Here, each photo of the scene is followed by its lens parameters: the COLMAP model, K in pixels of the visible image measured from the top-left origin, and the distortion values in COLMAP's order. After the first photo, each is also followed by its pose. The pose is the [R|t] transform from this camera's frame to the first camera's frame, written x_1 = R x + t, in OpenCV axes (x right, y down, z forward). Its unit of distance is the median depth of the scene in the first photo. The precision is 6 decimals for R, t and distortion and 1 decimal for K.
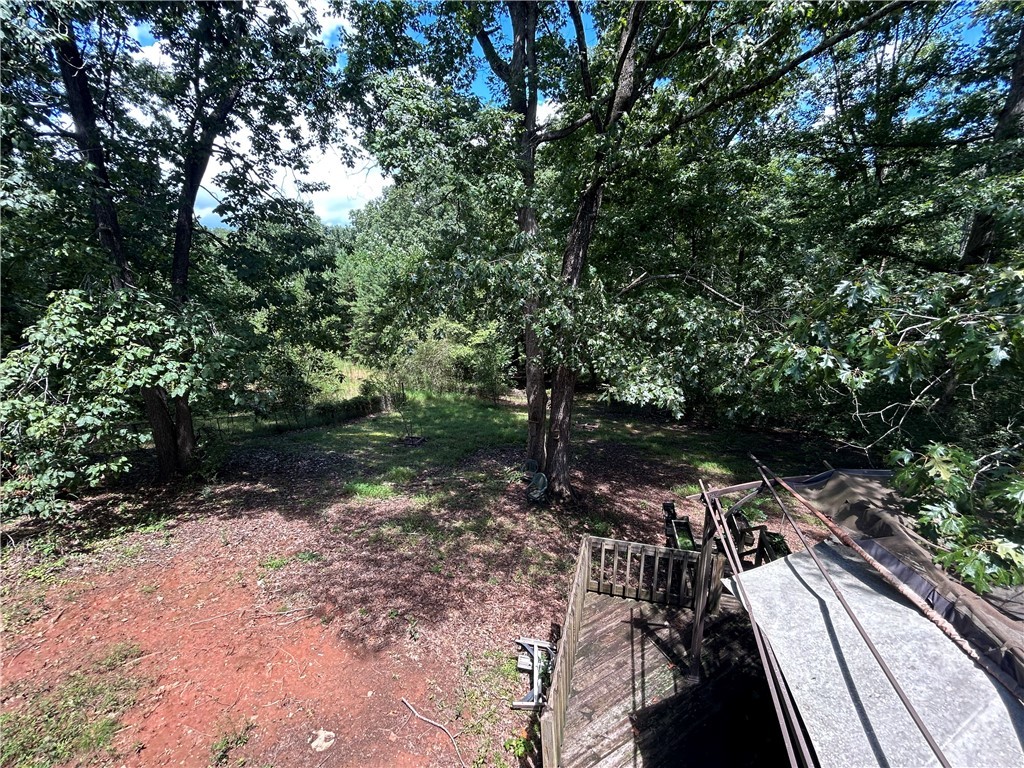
lens RADIAL K [[418.3, 0, 513.0], [0, 418.3, 380.1], [0, 0, 1]] dist [0.001753, 0.001132]
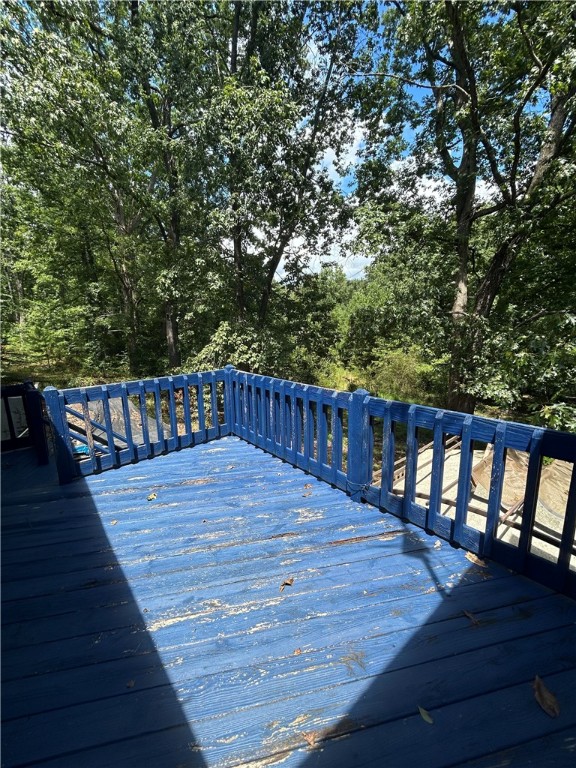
lens RADIAL K [[313.7, 0, 293.4], [0, 313.7, 378.3], [0, 0, 1]] dist [0.001753, 0.001132]
pose [[0.838696, 0.097555, -0.535791, 0.182324], [-0.118892, 0.992893, -0.005325, 0.047764], [0.531463, 0.068167, 0.844334, -0.195480]]
